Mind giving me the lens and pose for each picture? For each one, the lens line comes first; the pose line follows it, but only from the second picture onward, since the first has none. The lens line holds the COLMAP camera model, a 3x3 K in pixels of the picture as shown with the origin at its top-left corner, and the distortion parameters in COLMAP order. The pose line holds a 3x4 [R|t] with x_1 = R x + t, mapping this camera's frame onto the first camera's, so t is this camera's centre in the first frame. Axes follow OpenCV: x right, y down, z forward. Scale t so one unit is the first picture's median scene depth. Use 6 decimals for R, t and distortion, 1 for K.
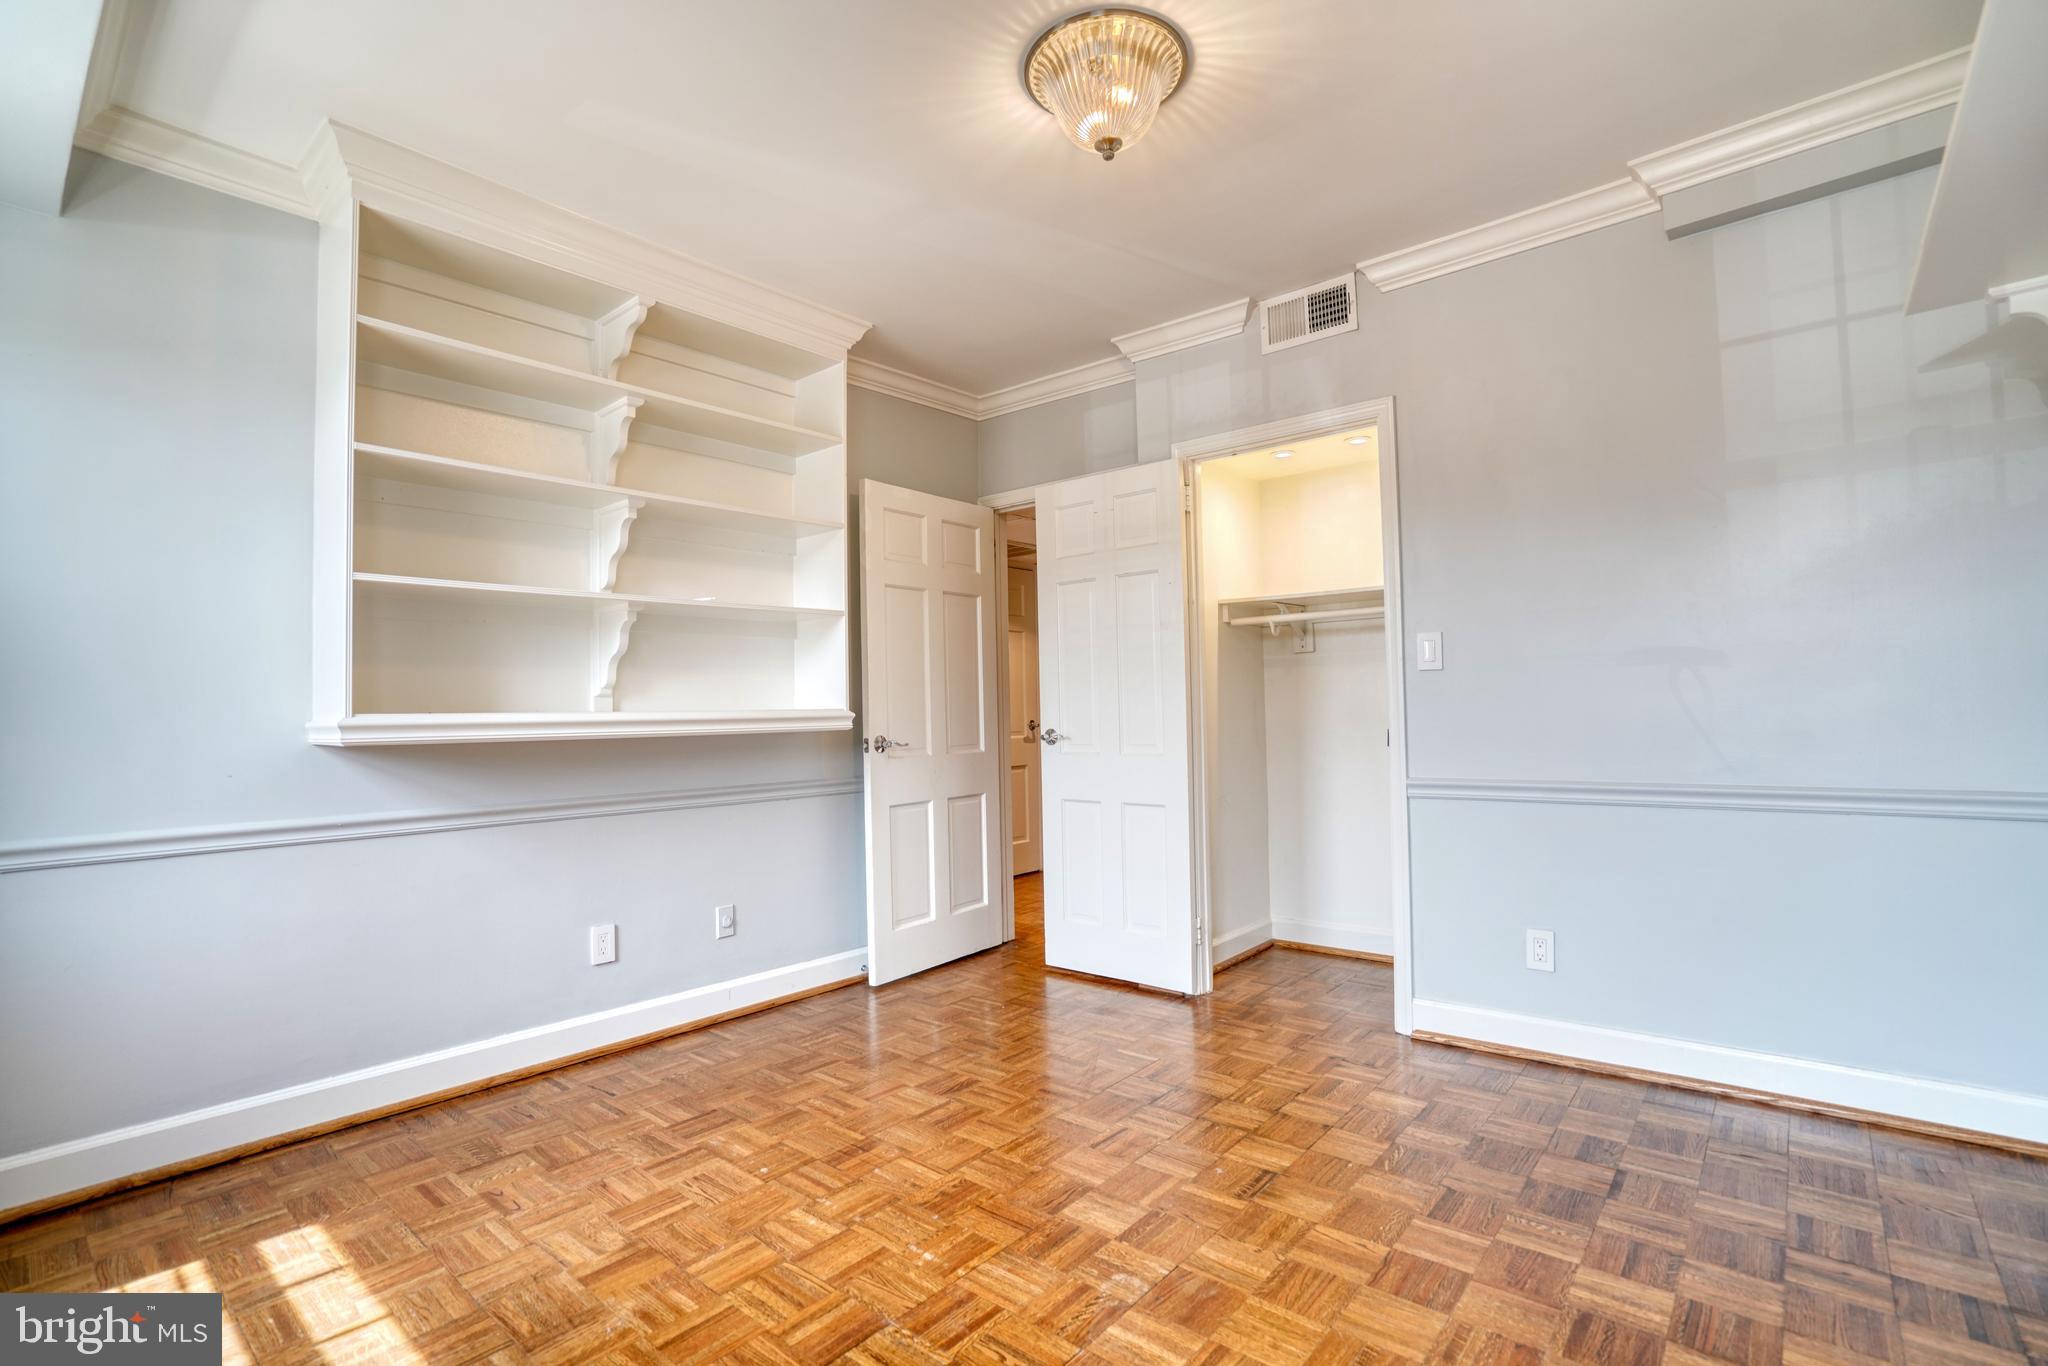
lens RADIAL K [[944.3, 0, 1021.4], [0, 944.3, 684.7], [0, 0, 1]] dist [-0.050544, 0.020201]
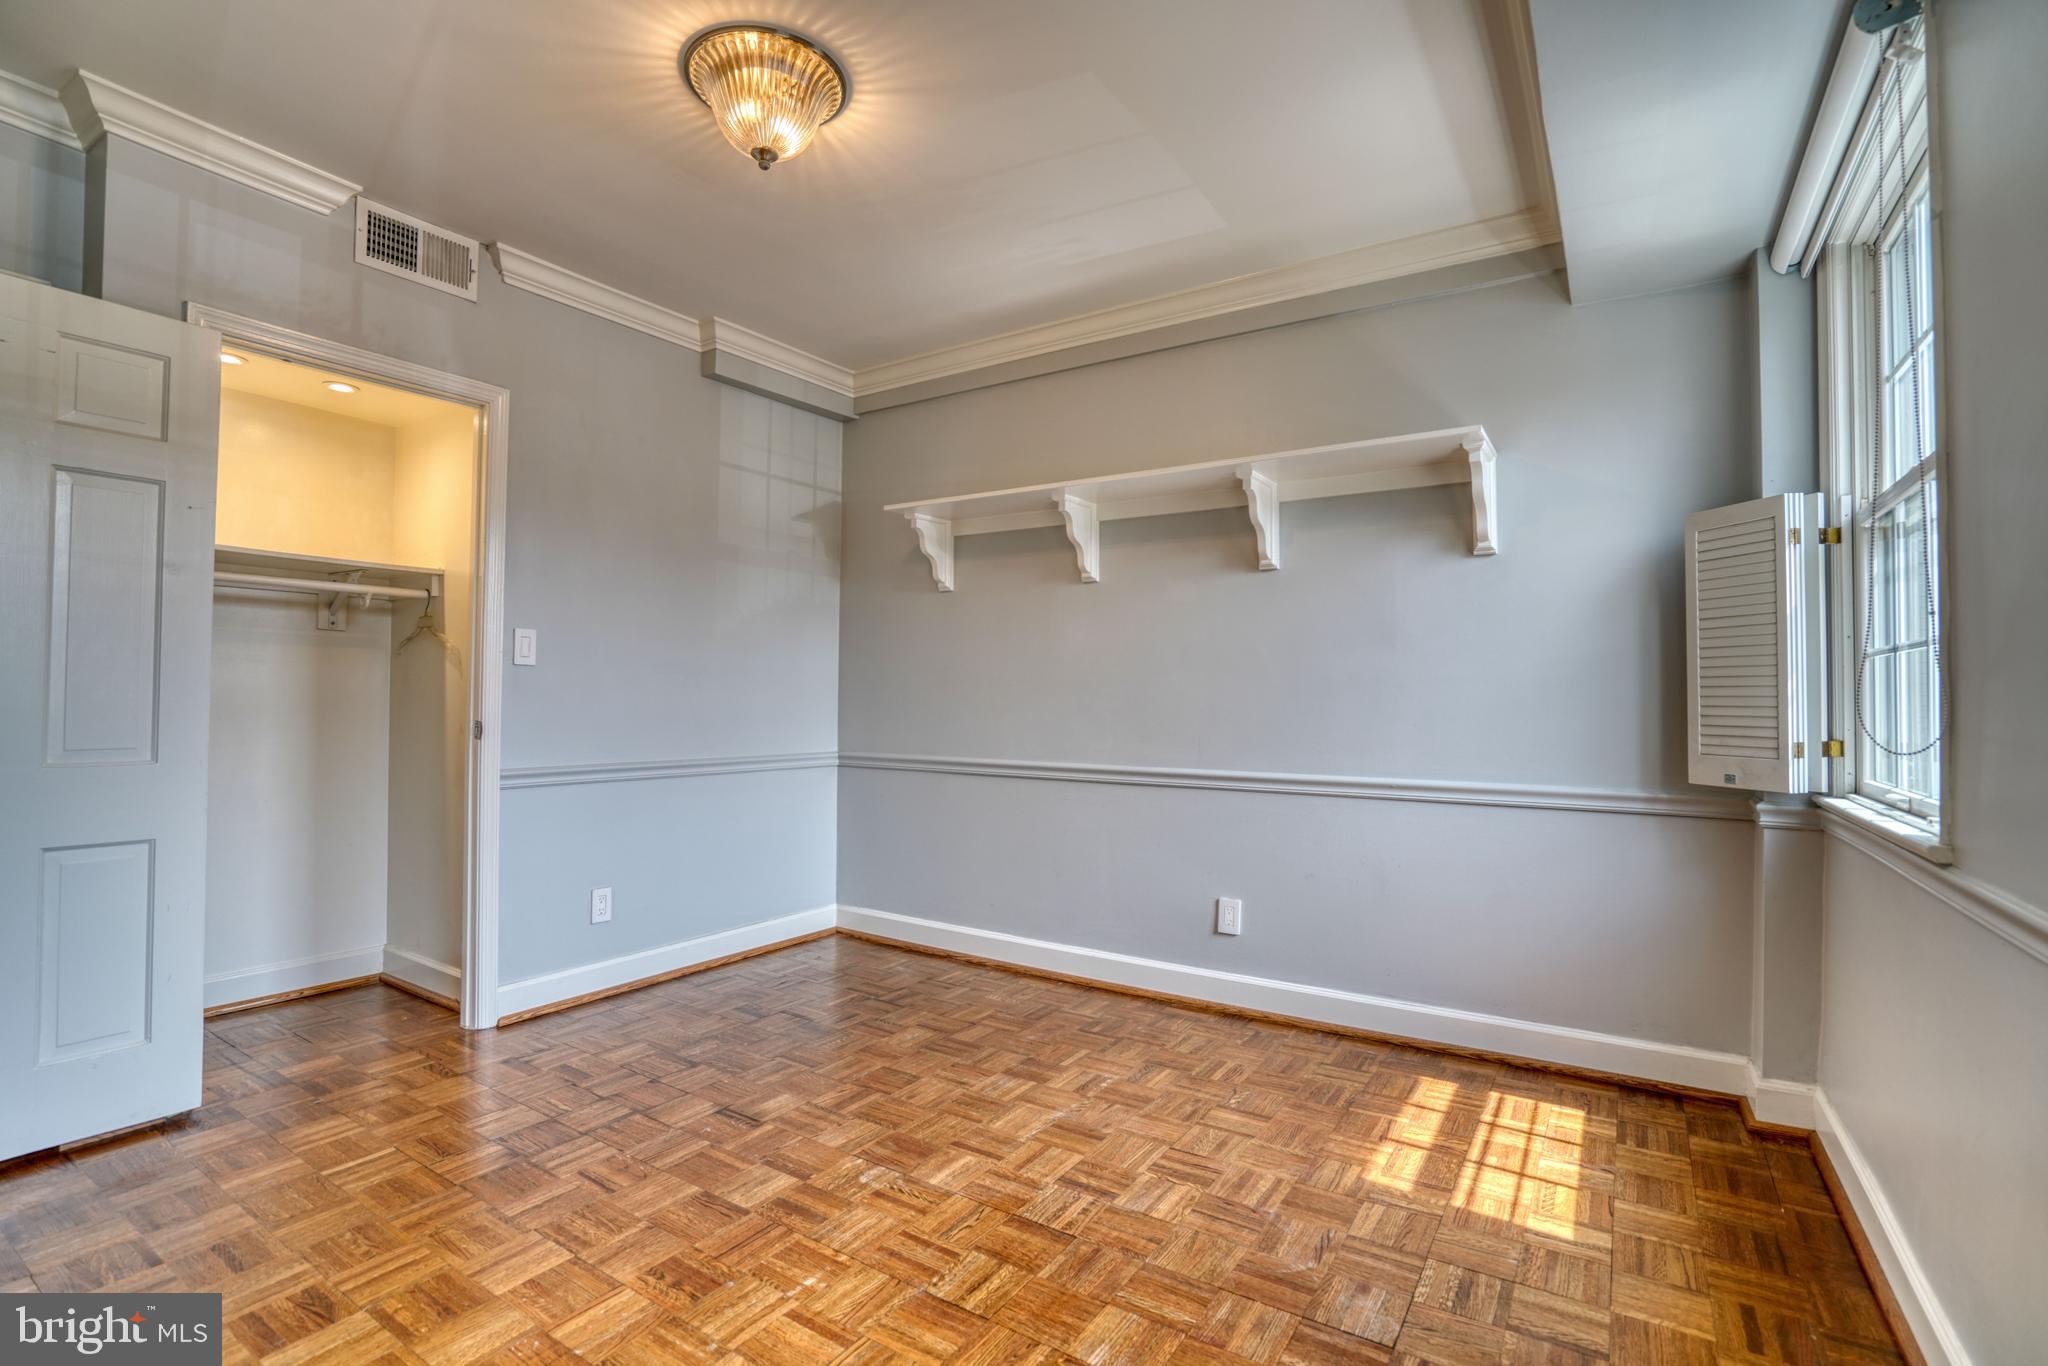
lens RADIAL K [[944.3, 0, 1021.4], [0, 944.3, 684.7], [0, 0, 1]] dist [-0.050544, 0.020201]
pose [[-0.123043, 0.037332, 0.991699, -0.837824], [-0.034563, 0.998525, -0.041877, 0.038558], [-0.991799, -0.039428, -0.121571, 0.725082]]
